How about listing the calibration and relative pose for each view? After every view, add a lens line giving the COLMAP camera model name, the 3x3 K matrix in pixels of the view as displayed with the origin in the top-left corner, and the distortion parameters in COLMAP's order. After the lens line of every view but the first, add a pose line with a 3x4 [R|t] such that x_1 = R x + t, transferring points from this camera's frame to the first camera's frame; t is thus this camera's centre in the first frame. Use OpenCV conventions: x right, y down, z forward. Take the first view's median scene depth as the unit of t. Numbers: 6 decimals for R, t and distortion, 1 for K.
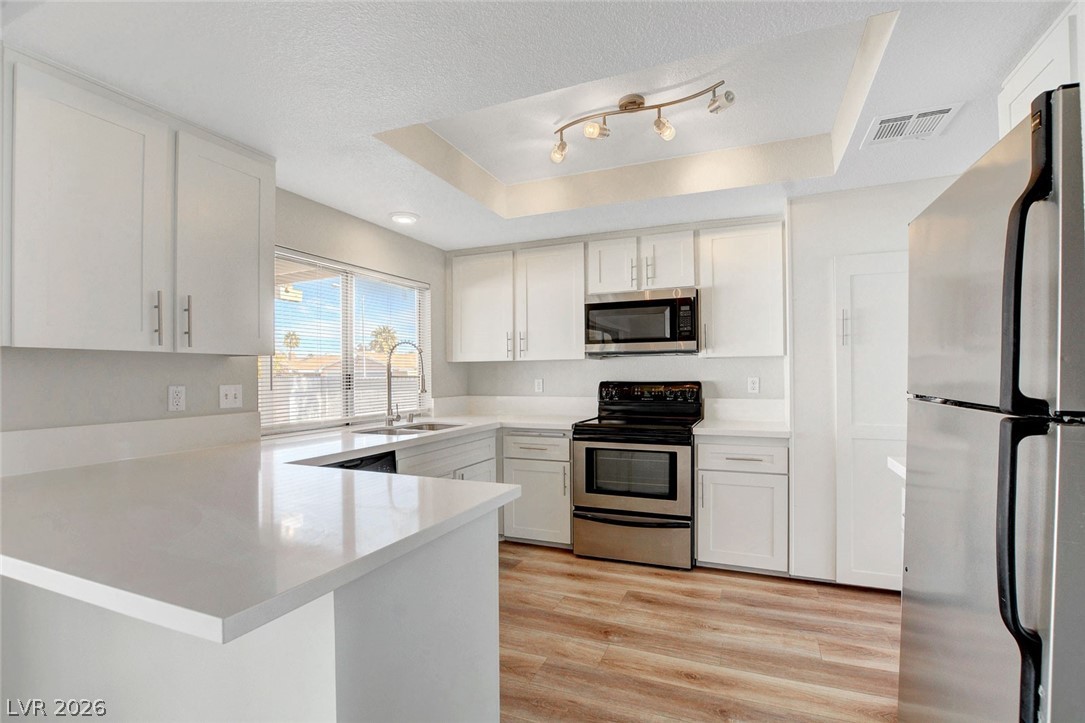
lens RADIAL K [[483.5, 0, 538.5], [0, 483.5, 373.3], [0, 0, 1]] dist [-0.039413, 0.000089]
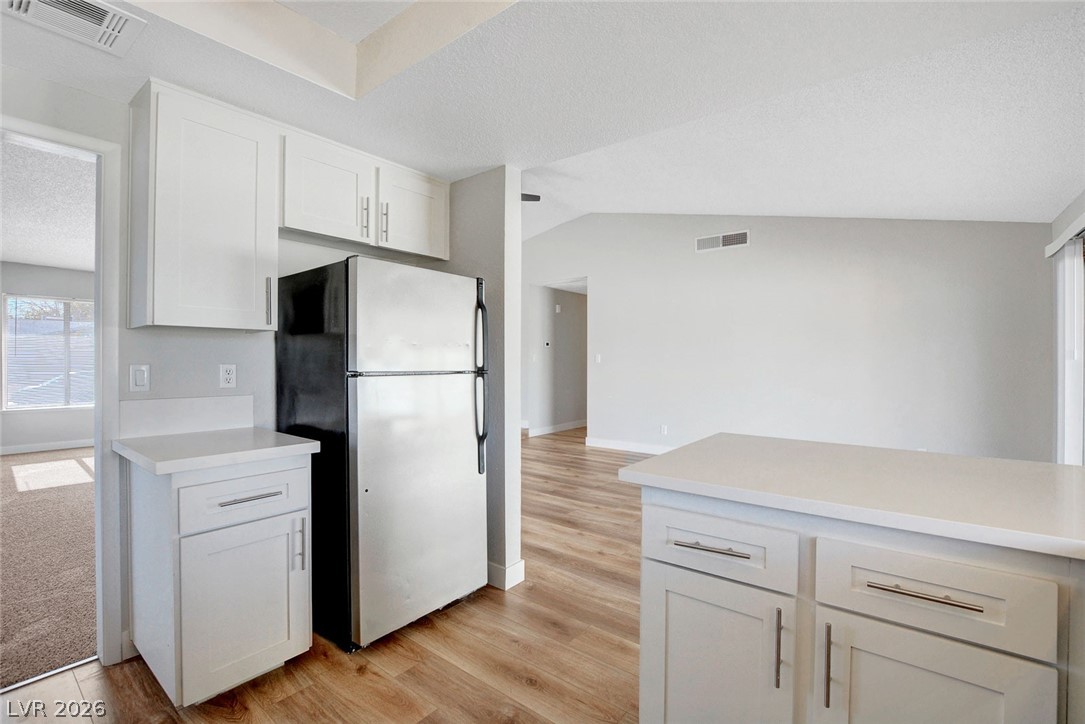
lens RADIAL K [[468.3, 0, 555.9], [0, 468.3, 360.1], [0, 0, 1]] dist [-0.021354, -0.000020]
pose [[-0.968372, 0.006834, 0.249419, -0.067879], [0.005187, 0.999960, -0.007260, 0.006485], [-0.249458, -0.005737, -0.968369, 0.877644]]
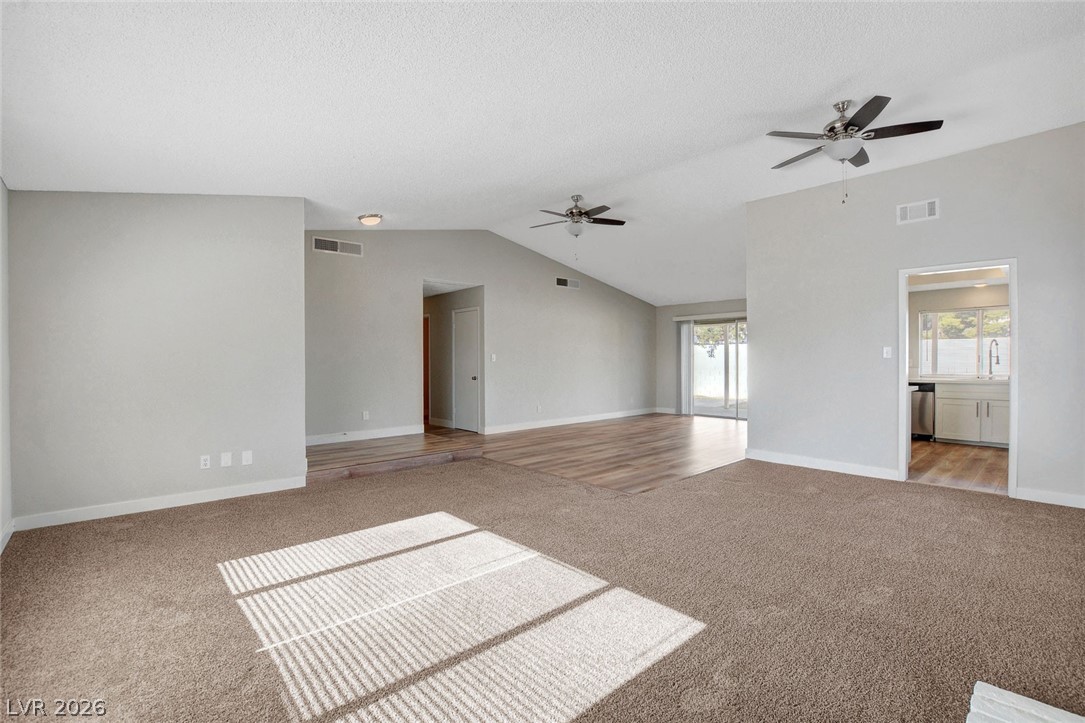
lens RADIAL K [[483.5, 0, 538.5], [0, 483.5, 373.3], [0, 0, 1]] dist [-0.039413, 0.000089]
pose [[-0.425436, 0.037453, -0.904213, 2.385047], [0.011074, 0.999284, 0.036180, -0.020008], [0.904921, 0.005379, -0.425546, 0.085593]]
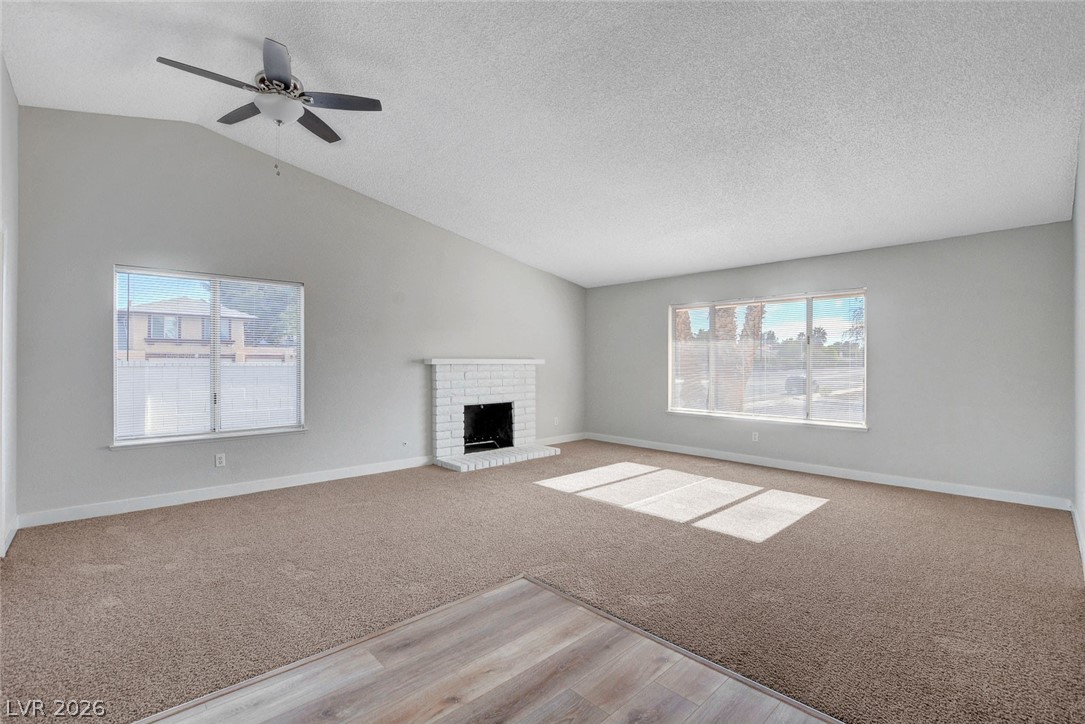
lens RADIAL K [[488.4, 0, 537.9], [0, 488.4, 357.0], [0, 0, 1]] dist [-0.025497, -0.000088]
pose [[0.408733, 0.022241, 0.912383, 0.323122], [-0.011063, 0.999750, -0.019415, -0.003689], [-0.912587, -0.002158, 0.408877, -0.613840]]
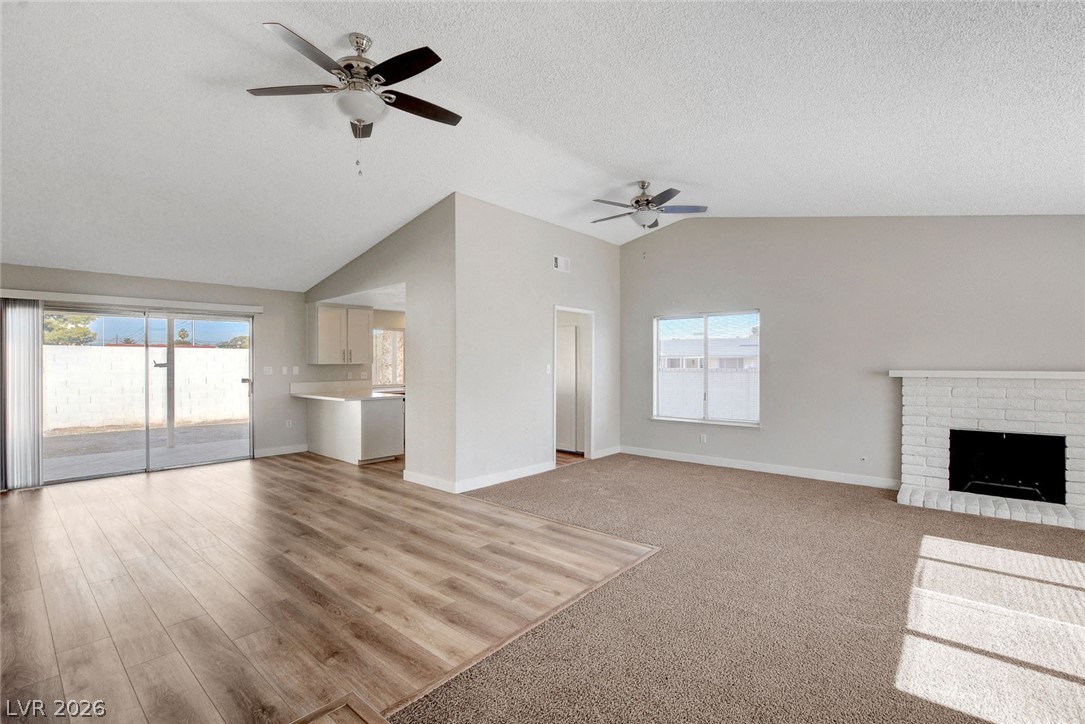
lens RADIAL K [[479.8, 0, 546.5], [0, 479.8, 364.3], [0, 0, 1]] dist [-0.022883, -0.000029]
pose [[0.950374, 0.009136, -0.310976, 1.190077], [-0.005522, 0.999907, 0.012497, -0.058688], [0.311061, -0.010160, 0.950336, -1.324337]]
